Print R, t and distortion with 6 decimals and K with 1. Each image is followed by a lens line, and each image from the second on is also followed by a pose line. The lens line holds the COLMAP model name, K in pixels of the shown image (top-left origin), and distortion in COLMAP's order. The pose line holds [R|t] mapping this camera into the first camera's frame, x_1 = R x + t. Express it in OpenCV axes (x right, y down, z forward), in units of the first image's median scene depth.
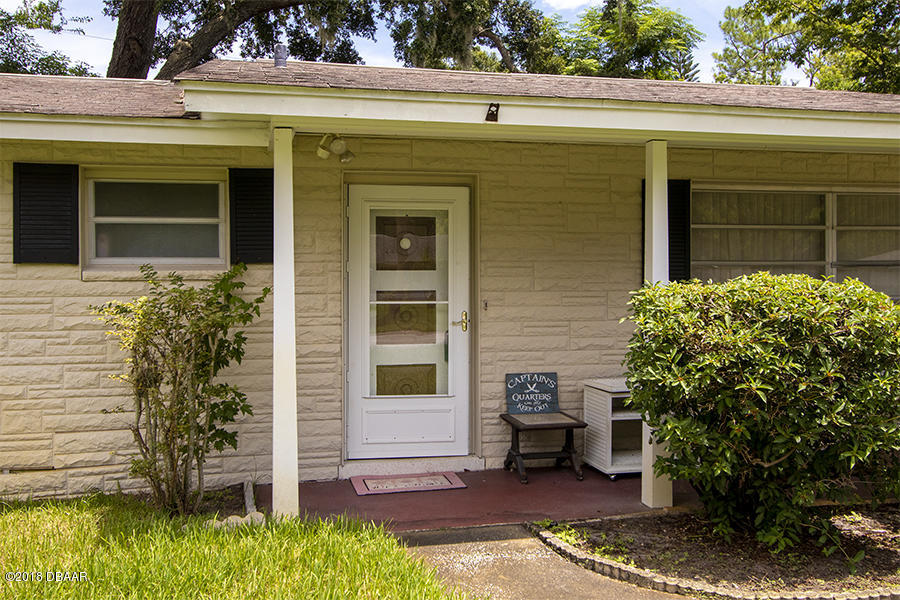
lens RADIAL K [[878.6, 0, 441.9], [0, 878.6, 295.1], [0, 0, 1]] dist [0.004509, 0.000000]
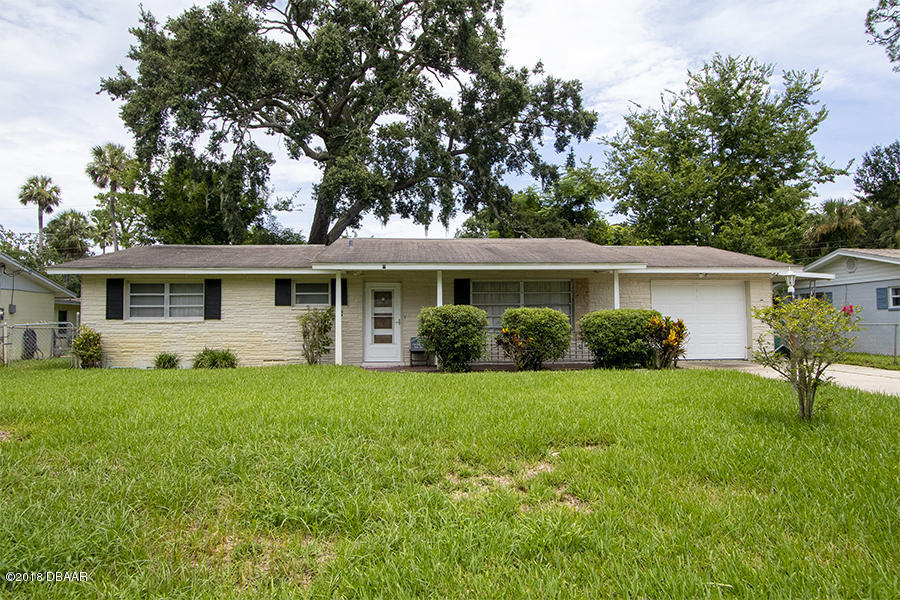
lens RADIAL K [[584.8, 0, 444.2], [0, 584.8, 300.8], [0, 0, 1]] dist [0.003055, 0.006860]
pose [[0.987415, -0.012520, -0.157654, 0.555527], [0.002097, 0.997811, -0.066101, 0.099051], [0.158137, 0.064939, 0.985280, -1.205620]]
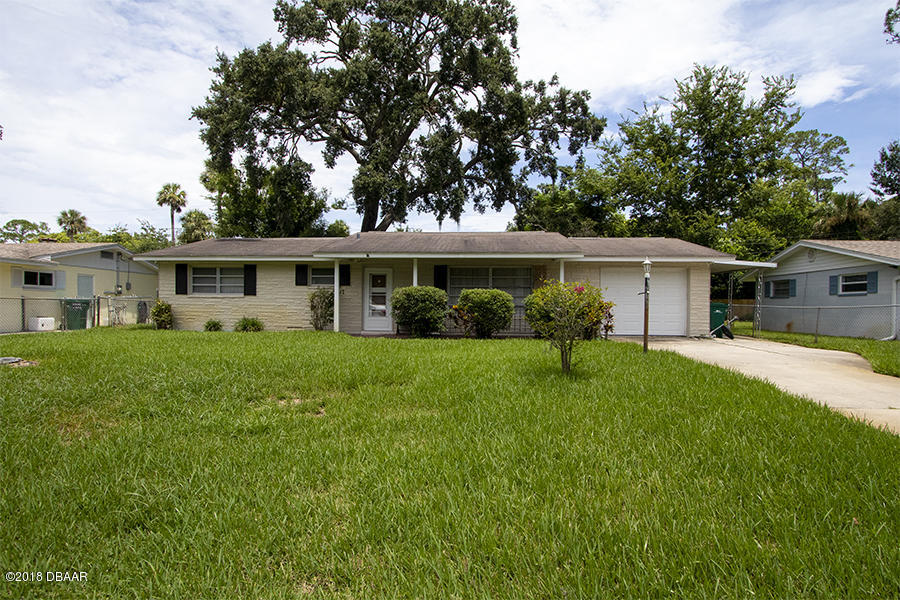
lens RADIAL K [[506.5, 0, 449.3], [0, 506.5, 317.0], [0, 0, 1]] dist [-0.006615, 0.001231]
pose [[0.955812, 0.016246, -0.293530, 1.023507], [-0.017485, 0.999846, -0.001597, 0.114480], [0.293459, 0.006659, 0.955948, -1.269810]]
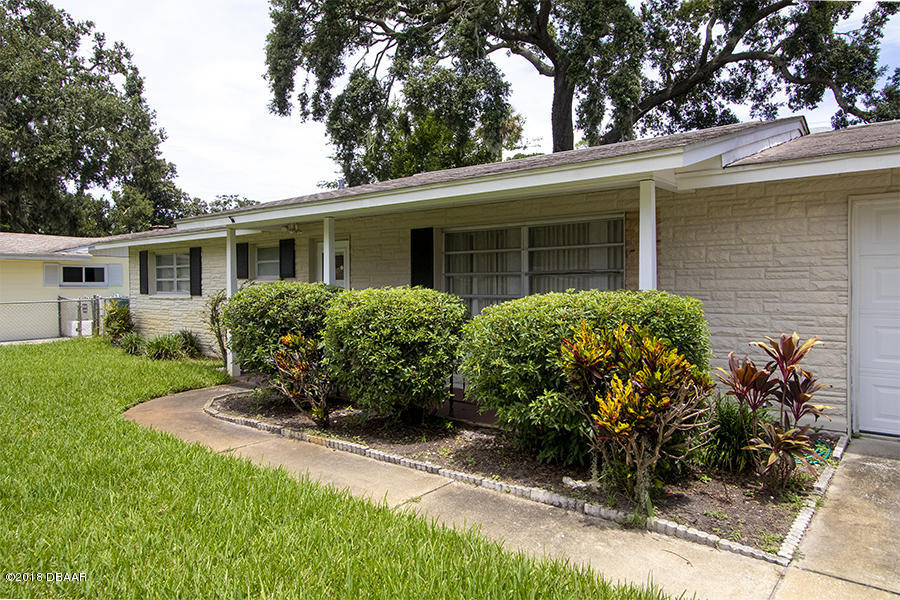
lens RADIAL K [[619.6, 0, 430.3], [0, 619.6, 287.8], [0, 0, 1]] dist [-0.007182, -0.006063]
pose [[0.594680, 0.002453, -0.803958, 1.341128], [-0.017430, 0.999800, -0.009843, 0.002730], [0.803773, 0.019866, 0.594604, 0.270990]]
